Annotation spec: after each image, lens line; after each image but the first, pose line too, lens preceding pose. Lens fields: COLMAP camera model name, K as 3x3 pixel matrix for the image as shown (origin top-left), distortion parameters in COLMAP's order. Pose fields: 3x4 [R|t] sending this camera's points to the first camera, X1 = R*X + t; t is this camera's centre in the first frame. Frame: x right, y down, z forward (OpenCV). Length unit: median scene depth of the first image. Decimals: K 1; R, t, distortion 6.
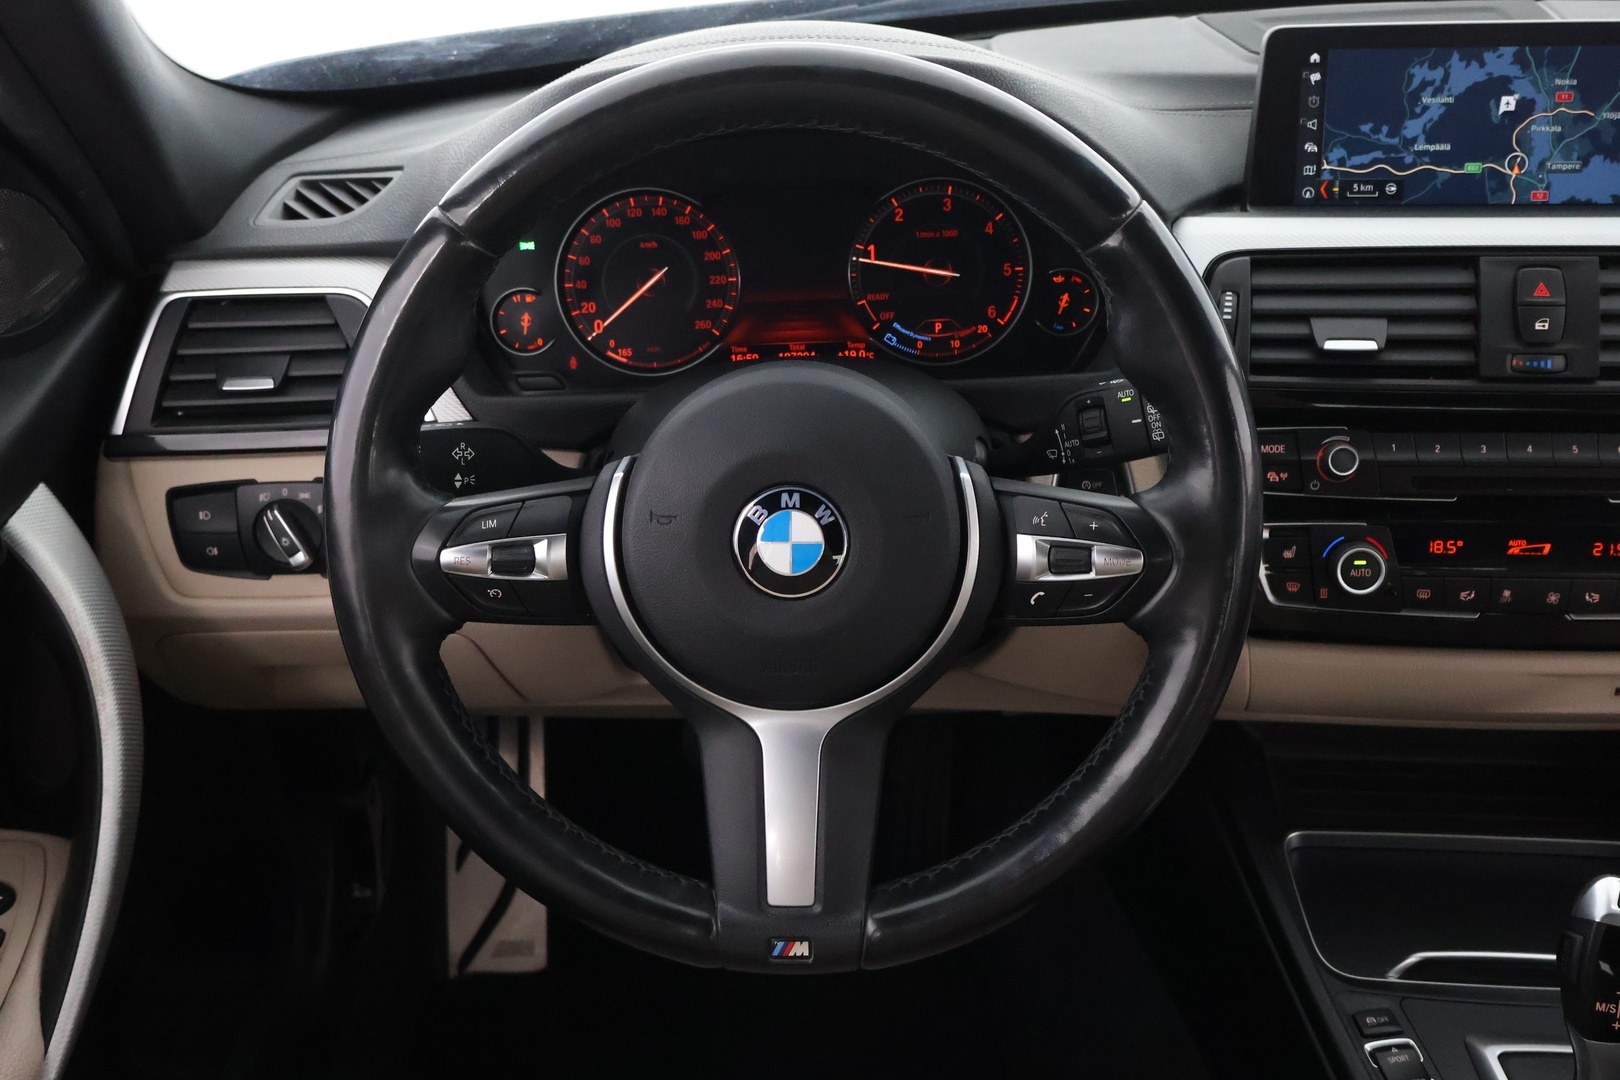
lens RADIAL K [[1671.1, 0, 807.9], [0, 1671.1, 539.3], [0, 0, 1]] dist [-0.002695, 0.000000]
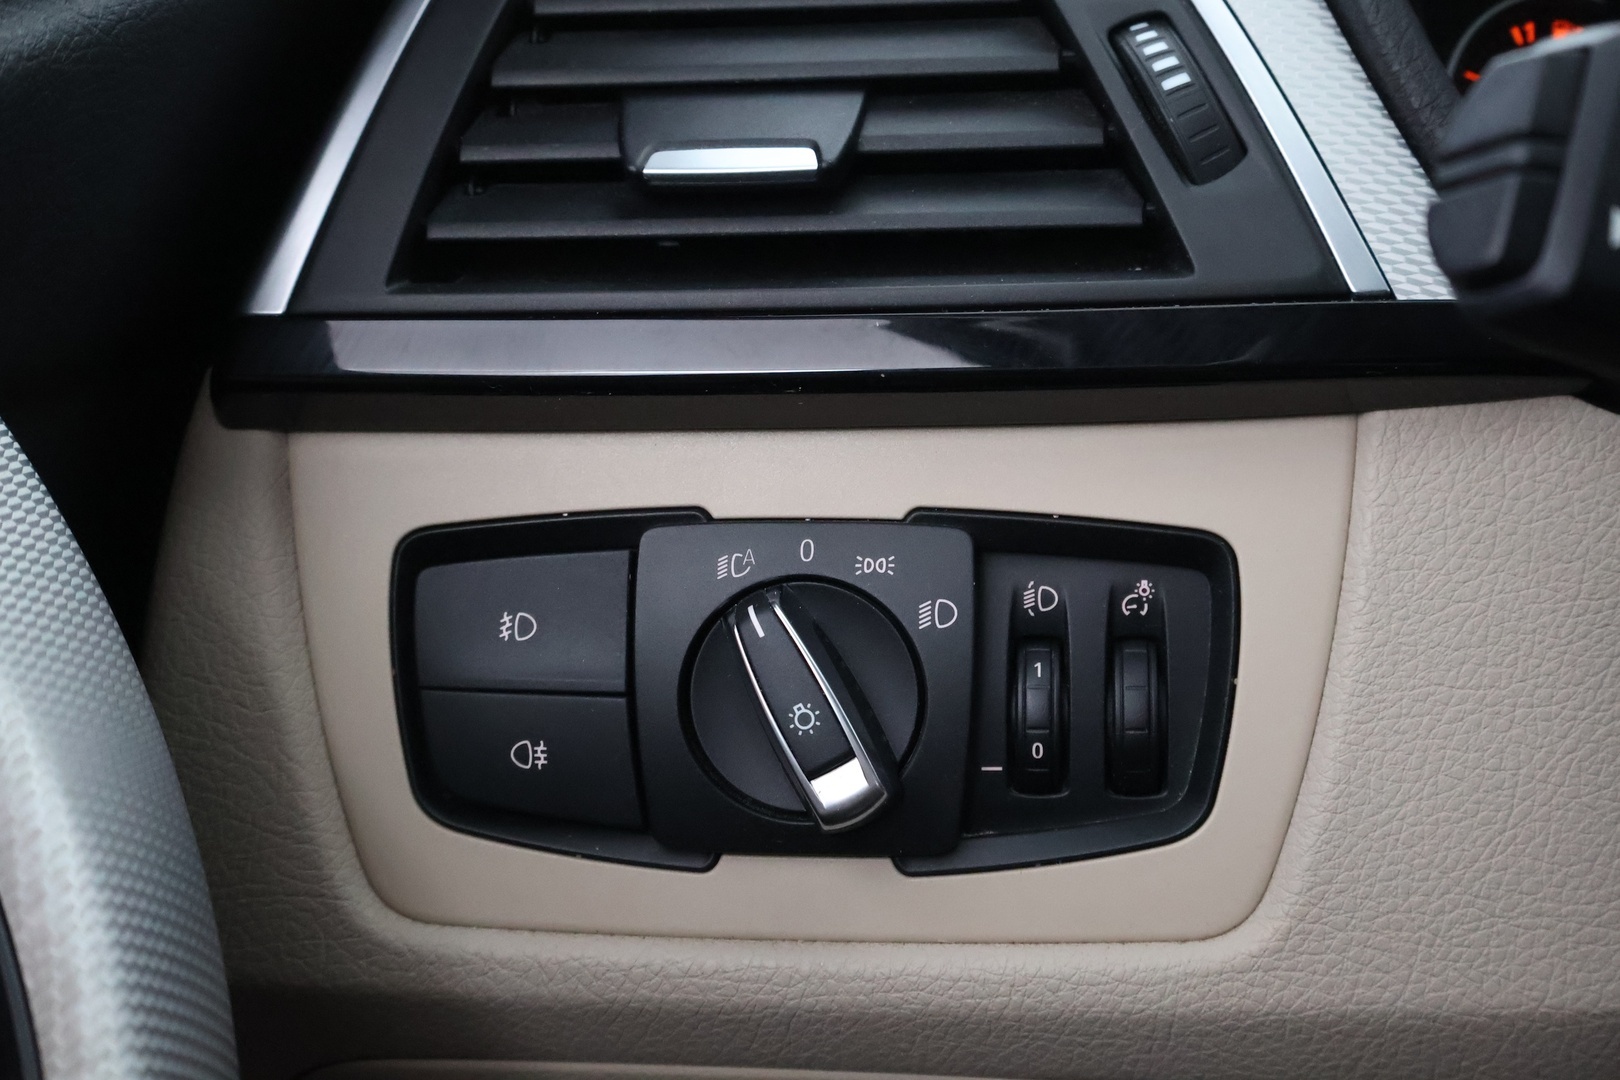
lens RADIAL K [[2162.6, 0, 805.0], [0, 2162.6, 541.1], [0, 0, 1]] dist [-0.004028, 0.000000]
pose [[0.994462, 0.032345, -0.099996, -0.278367], [-0.057510, 0.963848, -0.260172, 0.066365], [0.087966, 0.264482, 0.960370, 0.649855]]
